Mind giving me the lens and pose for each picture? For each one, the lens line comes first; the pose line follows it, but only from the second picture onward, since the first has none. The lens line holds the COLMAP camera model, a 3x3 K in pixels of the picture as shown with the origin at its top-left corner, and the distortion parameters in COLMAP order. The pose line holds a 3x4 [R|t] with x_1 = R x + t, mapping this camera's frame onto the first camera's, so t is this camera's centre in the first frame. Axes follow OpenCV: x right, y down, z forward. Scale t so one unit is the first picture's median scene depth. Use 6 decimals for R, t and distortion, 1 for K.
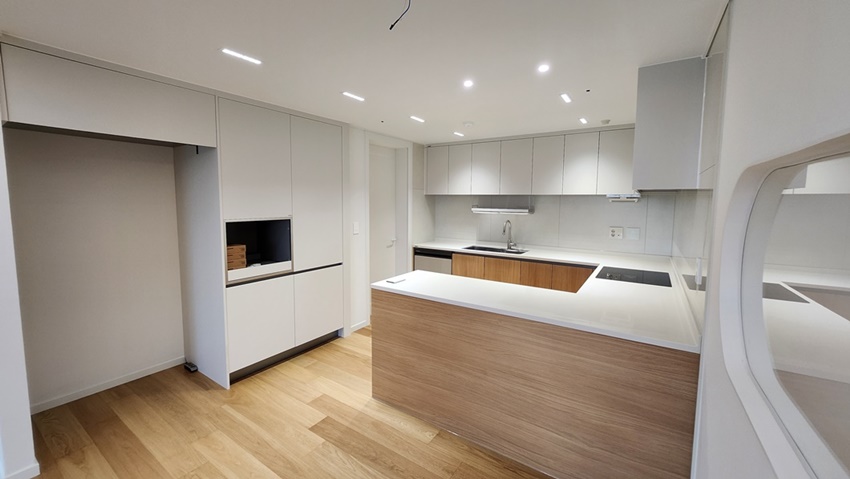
lens RADIAL K [[335.4, 0, 422.0], [0, 335.4, 233.7], [0, 0, 1]] dist [0.000397, -0.000013]
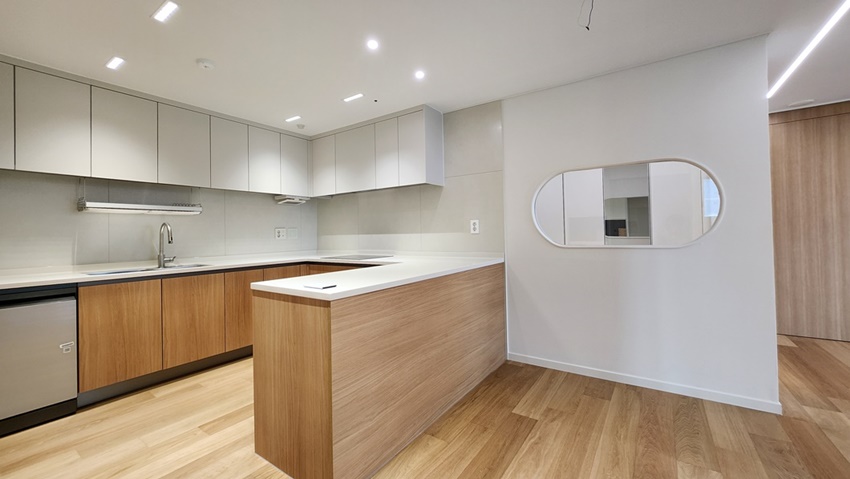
lens RADIAL K [[335.4, 0, 421.9], [0, 335.4, 234.5], [0, 0, 1]] dist [0.000397, -0.000013]
pose [[0.019266, -0.011837, 0.999744, -0.792670], [0.118933, 0.992857, 0.009464, 0.073882], [-0.992715, 0.118720, 0.020536, 0.930355]]
